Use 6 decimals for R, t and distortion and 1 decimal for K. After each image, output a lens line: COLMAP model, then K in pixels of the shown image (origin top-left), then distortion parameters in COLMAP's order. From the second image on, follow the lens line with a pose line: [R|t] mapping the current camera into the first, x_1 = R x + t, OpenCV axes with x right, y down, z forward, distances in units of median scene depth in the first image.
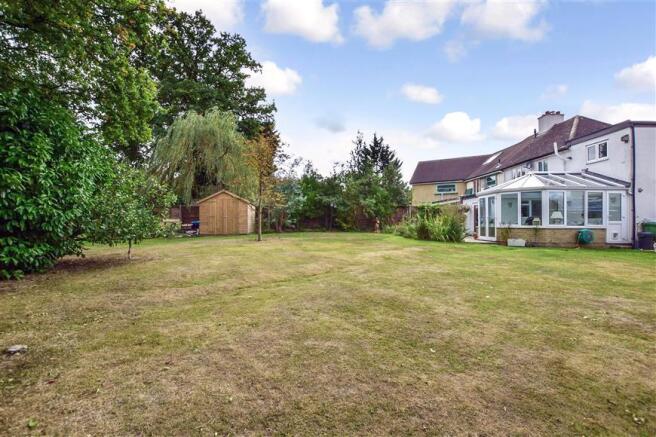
lens RADIAL K [[289.9, 0, 328.0], [0, 289.9, 218.5], [0, 0, 1]] dist [-0.034902, 0.006189]
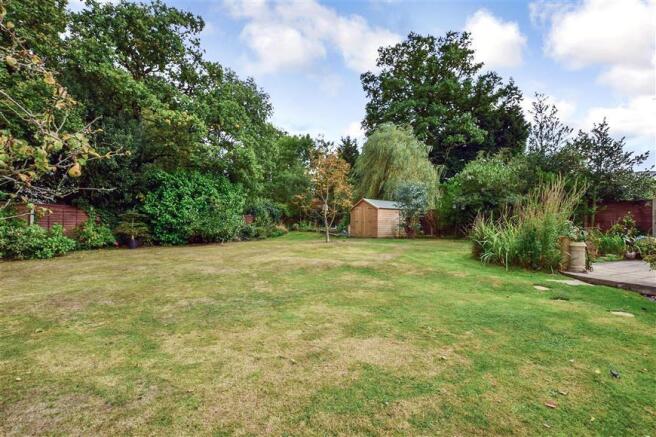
lens RADIAL K [[289.9, 0, 328.0], [0, 289.9, 218.5], [0, 0, 1]] dist [-0.034902, 0.006189]
pose [[0.452759, -0.011449, -0.891559, 0.600786], [-0.002458, 0.999898, -0.014089, -0.001820], [0.891629, 0.008570, 0.452685, 0.358579]]
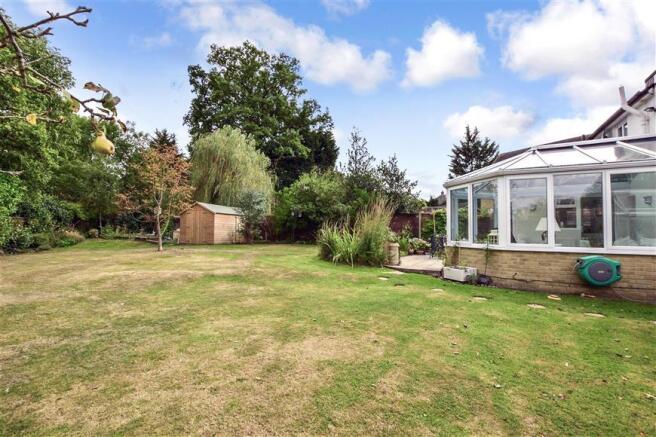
lens RADIAL K [[289.9, 0, 328.0], [0, 289.9, 218.5], [0, 0, 1]] dist [-0.034902, 0.006189]
pose [[0.886312, -0.012237, -0.462926, 0.547470], [-0.005117, 0.999331, -0.036213, -0.001538], [0.463060, 0.034464, 0.885657, 0.296814]]
